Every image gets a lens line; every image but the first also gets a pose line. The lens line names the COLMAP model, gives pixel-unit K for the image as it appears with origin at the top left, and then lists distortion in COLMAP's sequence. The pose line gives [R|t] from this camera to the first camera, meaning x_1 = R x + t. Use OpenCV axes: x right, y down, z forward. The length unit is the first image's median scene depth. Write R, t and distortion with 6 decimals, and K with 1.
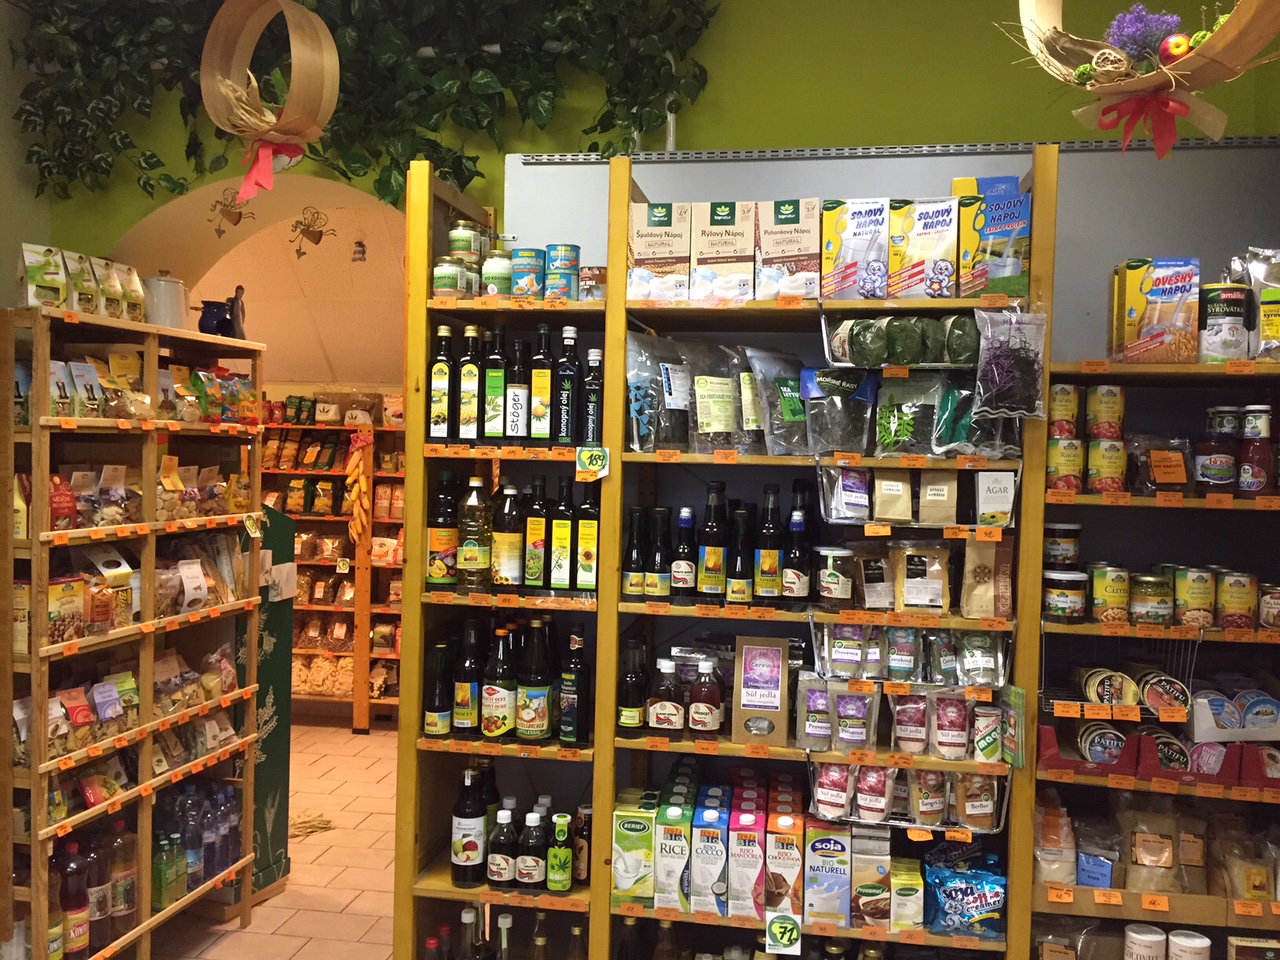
lens RADIAL K [[1090.7, 0, 640.2], [0, 1090.7, 475.9], [0, 0, 1]] dist [0.062385, -0.039541]
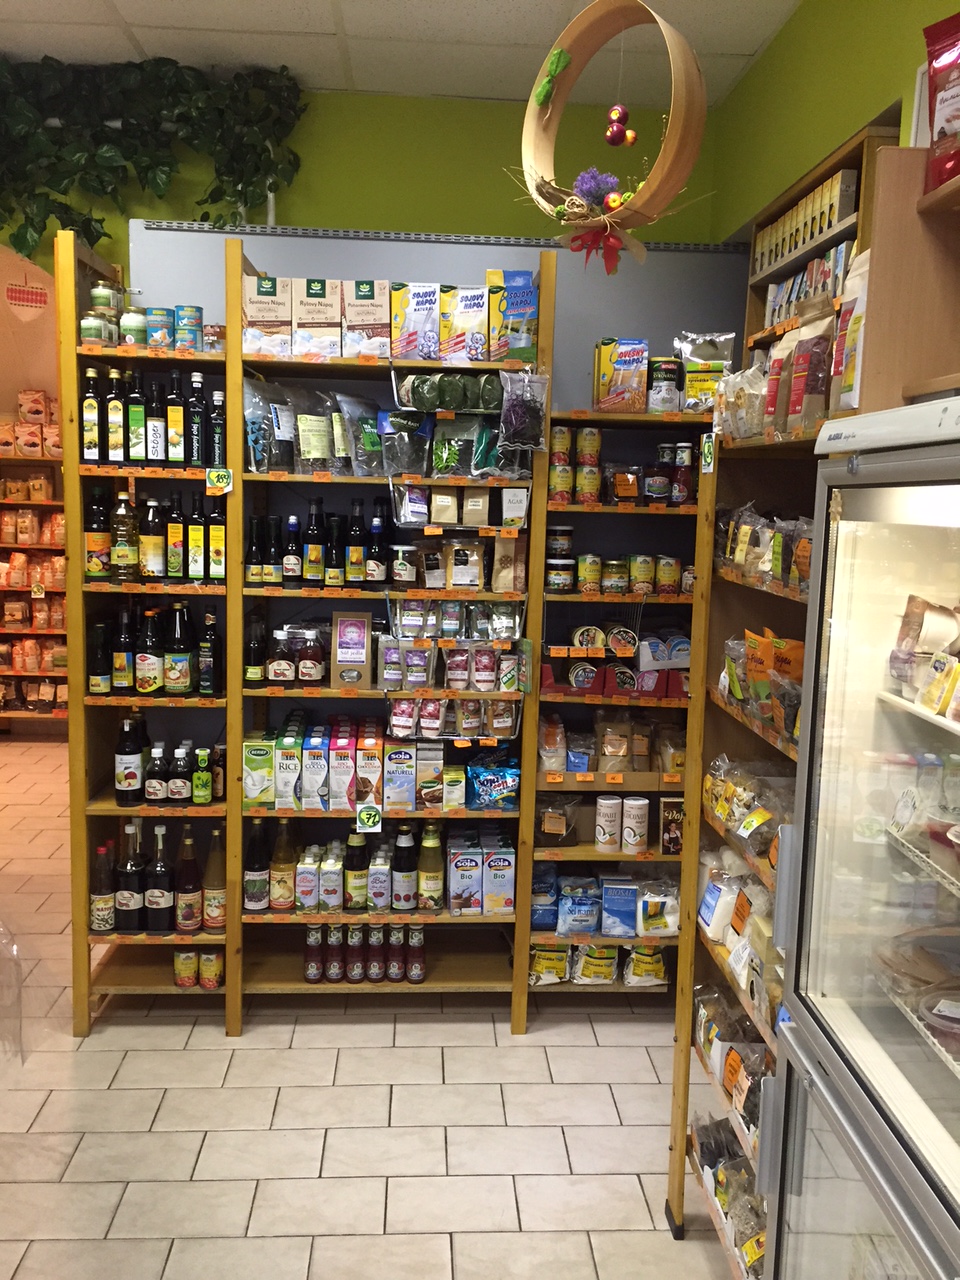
lens RADIAL K [[1090.7, 0, 478.2], [0, 1090.7, 641.8], [0, 0, 1]] dist [0.062385, -0.039541]
pose [[0.976664, -0.026074, 0.213182, -0.026289], [0.000926, 0.993105, 0.117223, 0.026232], [-0.214769, -0.114291, 0.969955, -0.362857]]
